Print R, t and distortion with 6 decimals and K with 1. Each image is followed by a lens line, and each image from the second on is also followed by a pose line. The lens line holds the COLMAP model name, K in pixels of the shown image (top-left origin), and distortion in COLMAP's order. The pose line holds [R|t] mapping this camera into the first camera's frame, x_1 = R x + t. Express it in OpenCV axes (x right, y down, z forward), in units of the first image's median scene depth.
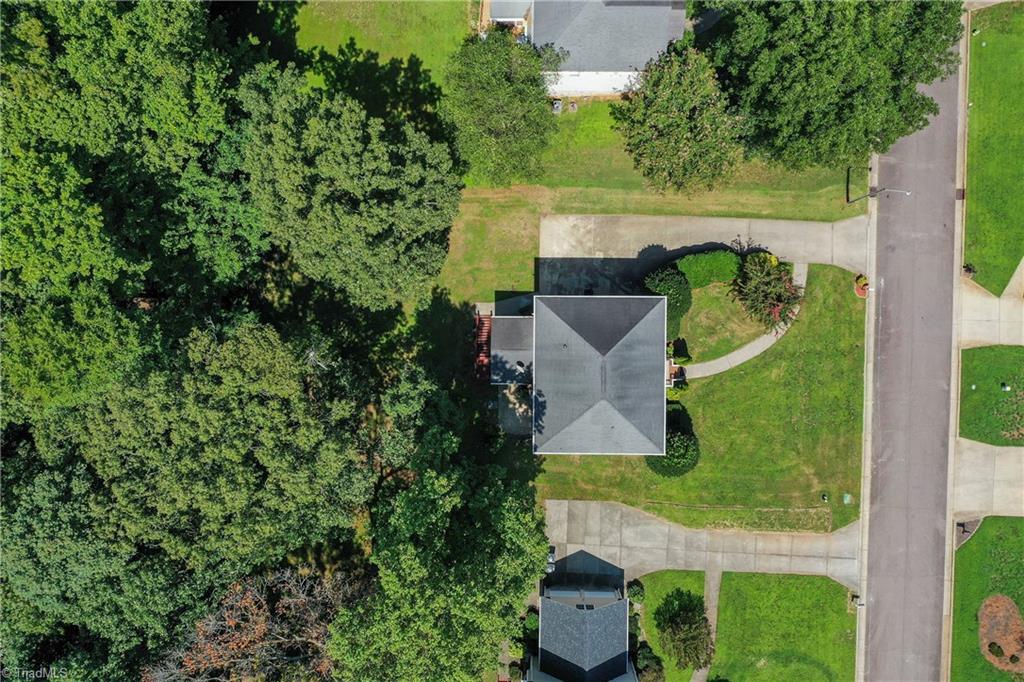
lens RADIAL K [[813.1, 0, 512.0], [0, 813.1, 341.0], [0, 0, 1]] dist [0.005849, 0.002874]
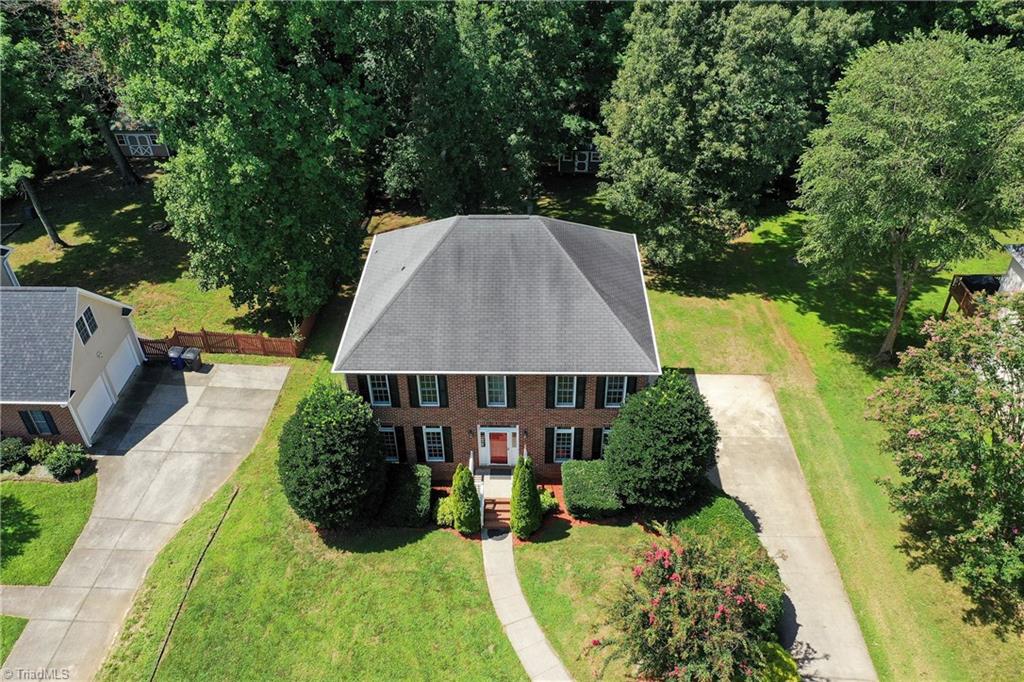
lens RADIAL K [[813.1, 0, 512.0], [0, 813.1, 341.0], [0, 0, 1]] dist [0.005849, 0.002874]
pose [[-0.019693, 0.622909, -0.782046, 0.501308], [-0.999806, -0.012410, 0.015292, 0.023881], [-0.000180, 0.782196, 0.623033, 0.620704]]
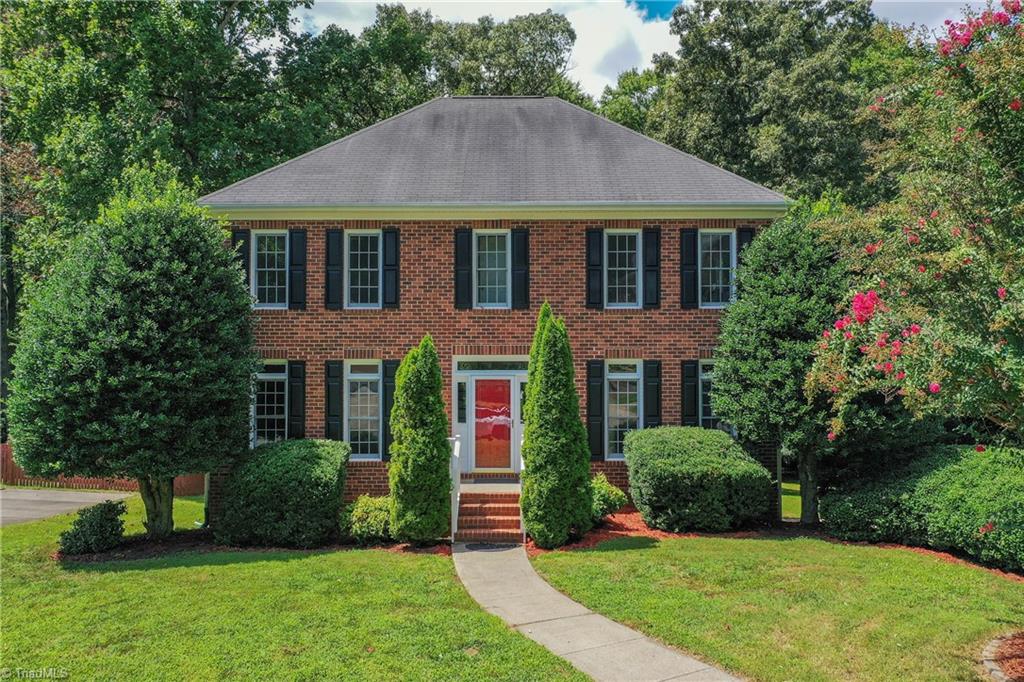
lens RADIAL K [[813.1, 0, 512.0], [0, 813.1, 341.0], [0, 0, 1]] dist [0.005849, 0.002874]
pose [[0.002252, 0.000532, -0.999997, 0.404728], [-0.999898, -0.014090, -0.002259, 0.033518], [-0.014091, 0.999901, 0.000500, 0.944027]]
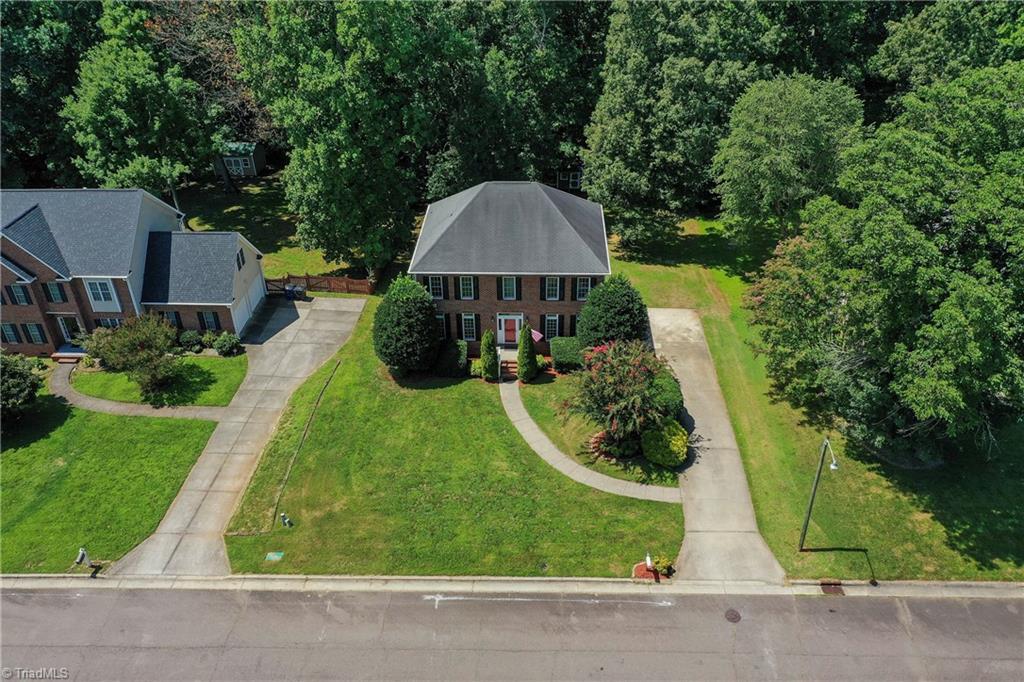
lens RADIAL K [[813.1, 0, 512.0], [0, 813.1, 341.0], [0, 0, 1]] dist [0.005849, 0.002874]
pose [[-0.034450, 0.562185, -0.826294, 0.789199], [-0.999406, -0.020199, 0.027924, 0.015573], [-0.000992, 0.826765, 0.562547, 0.555850]]
